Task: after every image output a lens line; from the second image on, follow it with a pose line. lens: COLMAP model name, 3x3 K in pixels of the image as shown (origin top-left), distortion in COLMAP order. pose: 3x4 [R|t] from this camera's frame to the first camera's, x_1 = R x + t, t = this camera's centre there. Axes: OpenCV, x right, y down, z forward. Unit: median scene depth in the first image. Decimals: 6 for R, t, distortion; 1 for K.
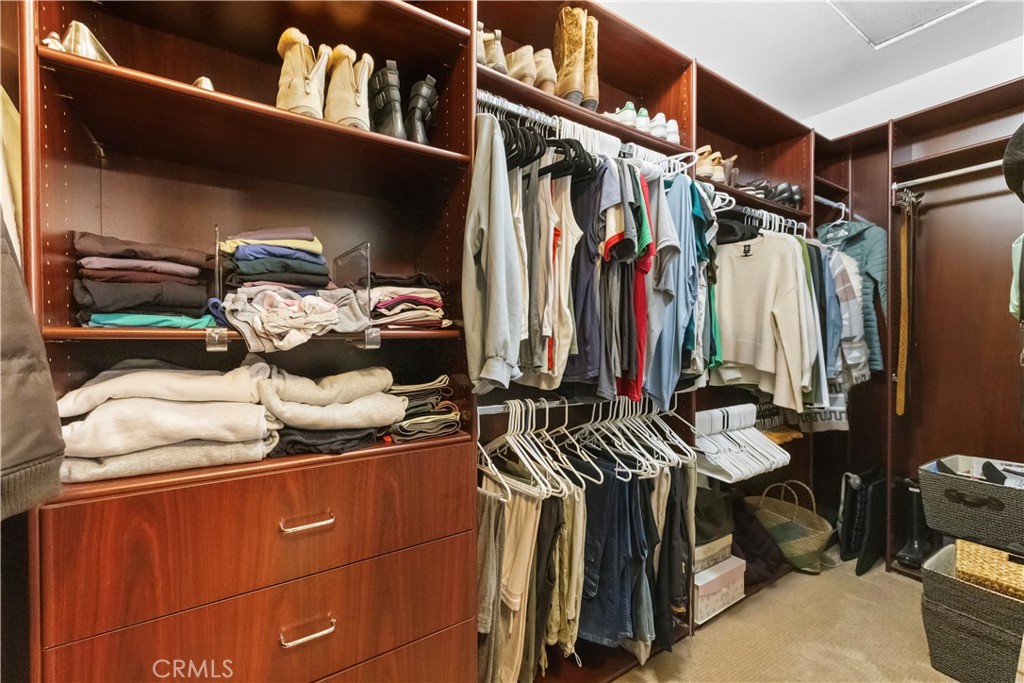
lens RADIAL K [[431.3, 0, 512.8], [0, 431.3, 343.8], [0, 0, 1]] dist [0.000894, 0.000288]
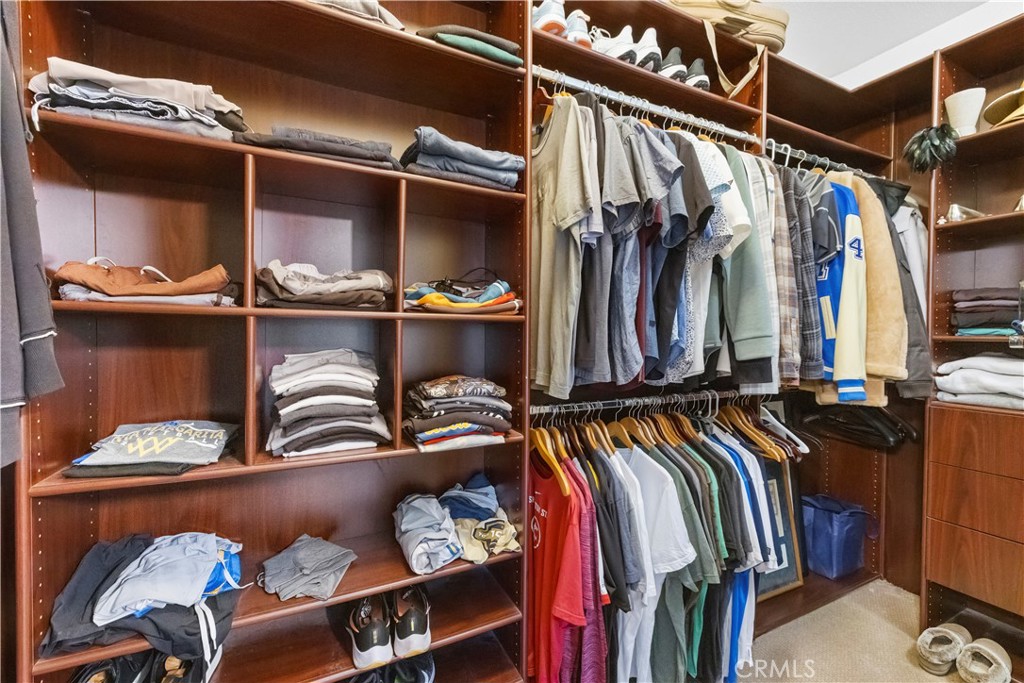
lens RADIAL K [[431.3, 0, 512.1], [0, 431.3, 342.1], [0, 0, 1]] dist [0.000894, 0.000288]
pose [[-0.113129, 0.014231, -0.993478, 1.545620], [-0.018628, 0.999691, 0.016441, 0.001234], [0.993406, 0.020366, -0.112829, -1.053502]]
